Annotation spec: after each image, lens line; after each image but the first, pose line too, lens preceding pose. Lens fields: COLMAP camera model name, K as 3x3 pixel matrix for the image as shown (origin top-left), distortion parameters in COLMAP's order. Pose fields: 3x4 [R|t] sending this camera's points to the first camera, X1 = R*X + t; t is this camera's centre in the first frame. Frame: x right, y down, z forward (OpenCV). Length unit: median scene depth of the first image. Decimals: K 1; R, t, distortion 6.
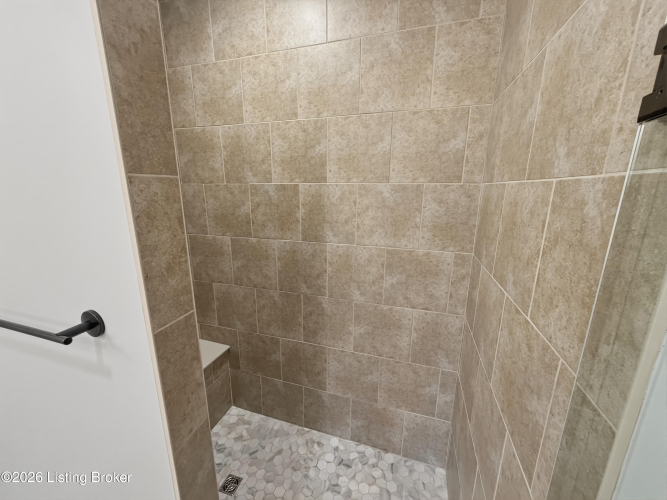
lens RADIAL K [[266.1, 0, 333.4], [0, 266.1, 251.0], [0, 0, 1]] dist [-0.002223, 0.000521]
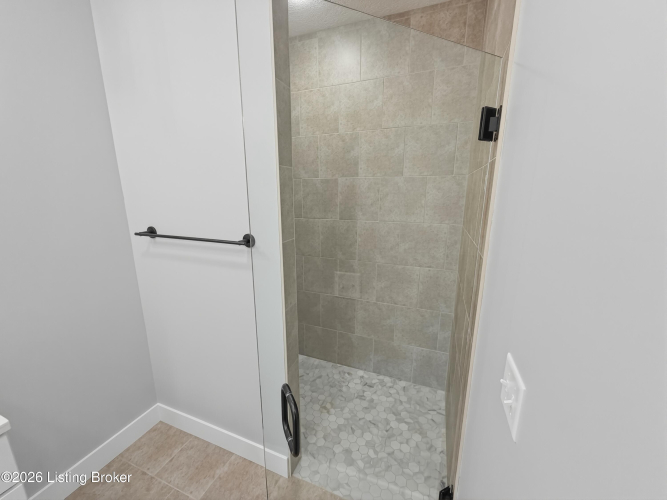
lens RADIAL K [[266.1, 0, 333.5], [0, 266.1, 250.5], [0, 0, 1]] dist [-0.002223, 0.000521]
pose [[0.997077, 0.011718, -0.075500, -0.044742], [-0.012889, 0.999804, -0.015047, 0.156239], [0.075309, 0.015976, 0.997032, -0.409555]]
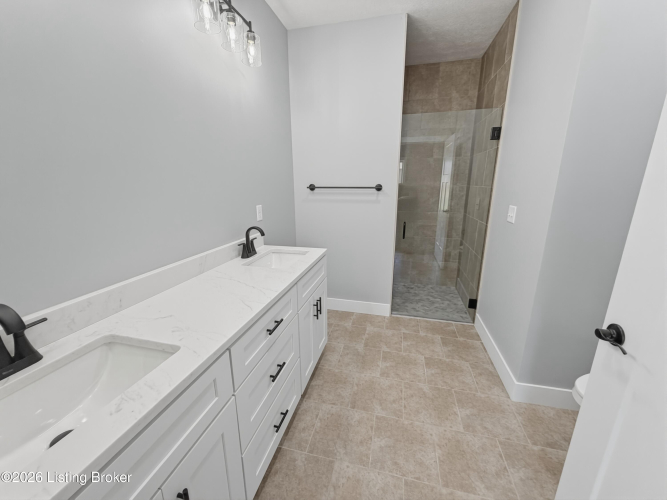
lens RADIAL K [[266.1, 0, 332.1], [0, 266.1, 252.2], [0, 0, 1]] dist [-0.002223, 0.000521]
pose [[0.998619, -0.025709, 0.045819, -0.773855], [0.024600, 0.999395, 0.024601, 0.483408], [-0.046424, -0.023440, 0.998647, -1.295180]]
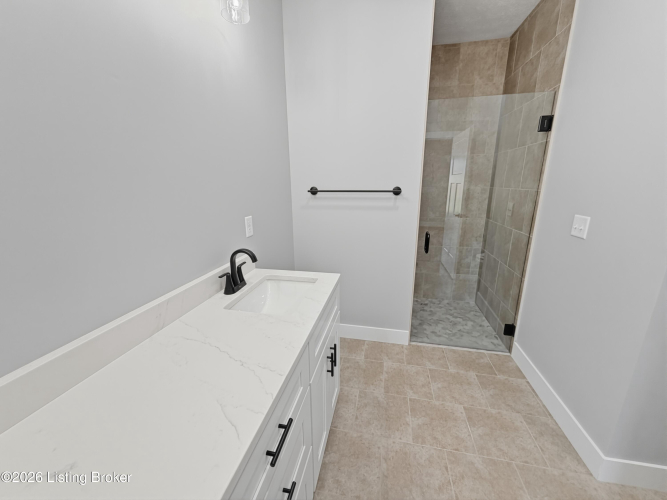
lens RADIAL K [[266.1, 0, 332.2], [0, 266.1, 251.7], [0, 0, 1]] dist [-0.002223, 0.000521]
pose [[0.995748, -0.038645, 0.083621, -0.851146], [0.036587, 0.998992, 0.026003, 0.384278], [-0.084542, -0.022833, 0.996158, -0.949298]]
